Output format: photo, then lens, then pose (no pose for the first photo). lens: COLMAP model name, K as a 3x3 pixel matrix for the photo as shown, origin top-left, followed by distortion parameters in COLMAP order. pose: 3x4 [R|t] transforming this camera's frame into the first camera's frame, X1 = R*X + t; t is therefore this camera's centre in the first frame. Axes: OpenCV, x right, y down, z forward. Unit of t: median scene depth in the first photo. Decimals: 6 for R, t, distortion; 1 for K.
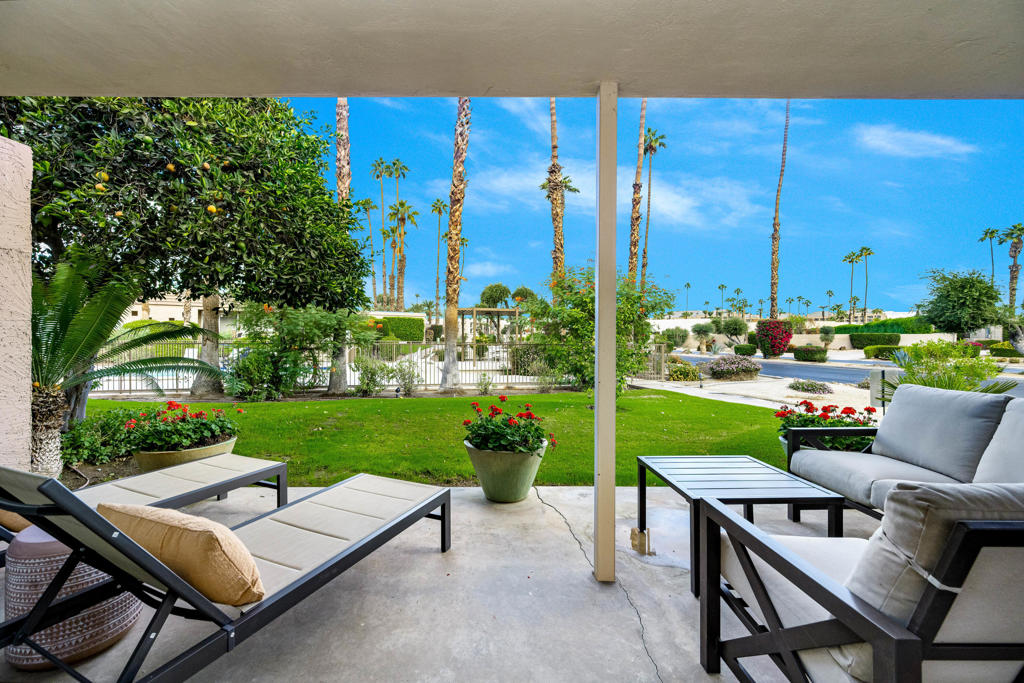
lens RADIAL K [[408.4, 0, 493.9], [0, 408.4, 339.9], [0, 0, 1]] dist [0.001161, -0.000387]
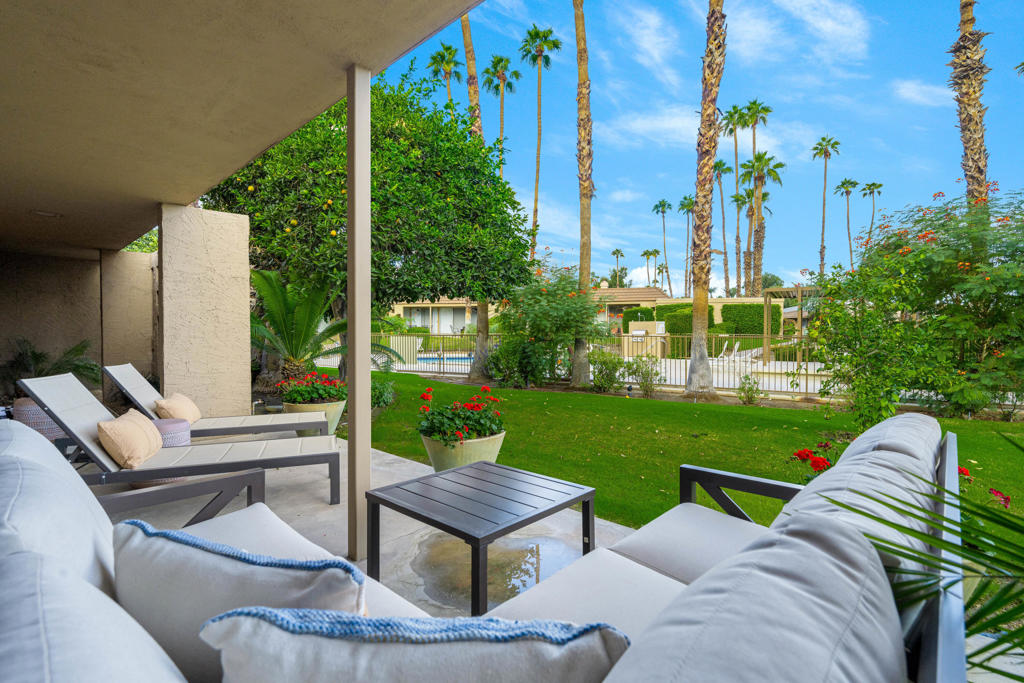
lens RADIAL K [[478.2, 0, 518.2], [0, 478.2, 340.5], [0, 0, 1]] dist [0.000915, -0.000047]
pose [[0.728217, 0.009116, -0.685286, 0.099681], [0.000631, 0.999902, 0.013972, 0.001911], [0.685347, -0.010607, 0.728140, 0.029979]]
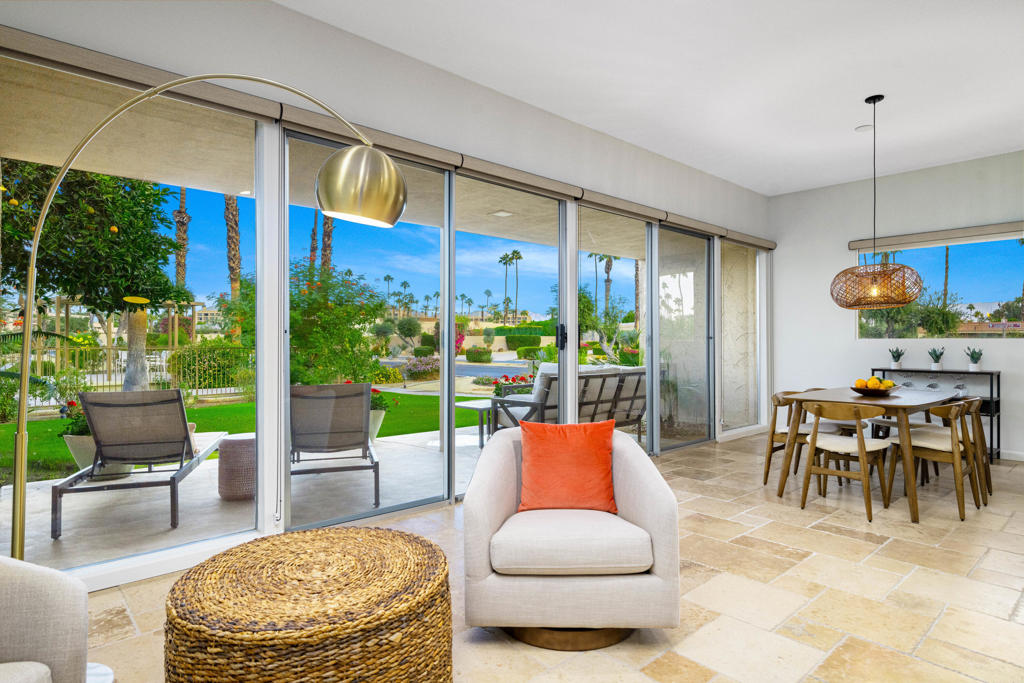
lens RADIAL K [[561.4, 0, 507.8], [0, 561.4, 341.0], [0, 0, 1]] dist [-0.013141, 0.000223]
pose [[0.749080, -0.001266, 0.662479, -0.107746], [0.002535, 0.999996, -0.000955, -0.000505], [-0.662475, 0.002395, 0.749080, -0.107826]]
